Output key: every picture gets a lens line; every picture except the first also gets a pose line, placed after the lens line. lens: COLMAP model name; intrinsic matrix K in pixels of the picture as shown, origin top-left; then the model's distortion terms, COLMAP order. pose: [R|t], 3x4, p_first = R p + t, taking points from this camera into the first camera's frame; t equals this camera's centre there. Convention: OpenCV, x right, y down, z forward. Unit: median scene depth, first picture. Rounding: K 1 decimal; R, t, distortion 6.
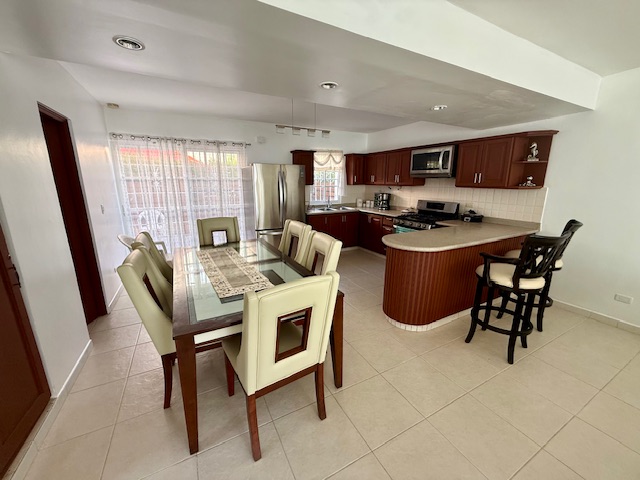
lens RADIAL K [[255.1, 0, 318.9], [0, 255.1, 240.2], [0, 0, 1]] dist [0.001952, 0.000034]
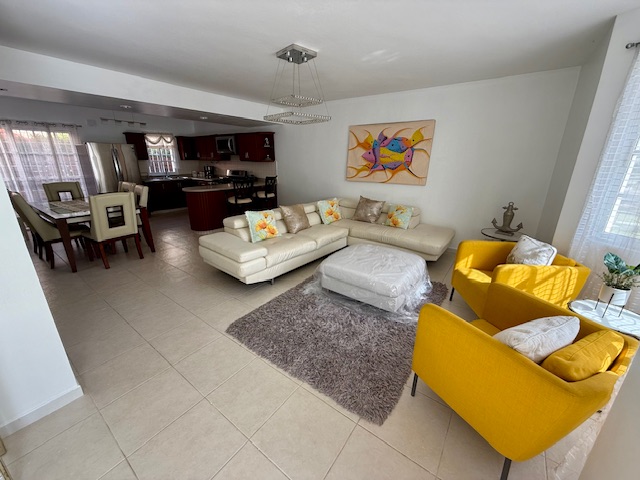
lens RADIAL K [[255.1, 0, 320.0], [0, 255.1, 241.5], [0, 0, 1]] dist [0.001952, 0.000034]
pose [[0.901616, -0.128292, 0.413073, 0.196530], [0.091017, 0.989891, 0.108775, 0.154596], [-0.422852, -0.060476, 0.904178, -0.658759]]
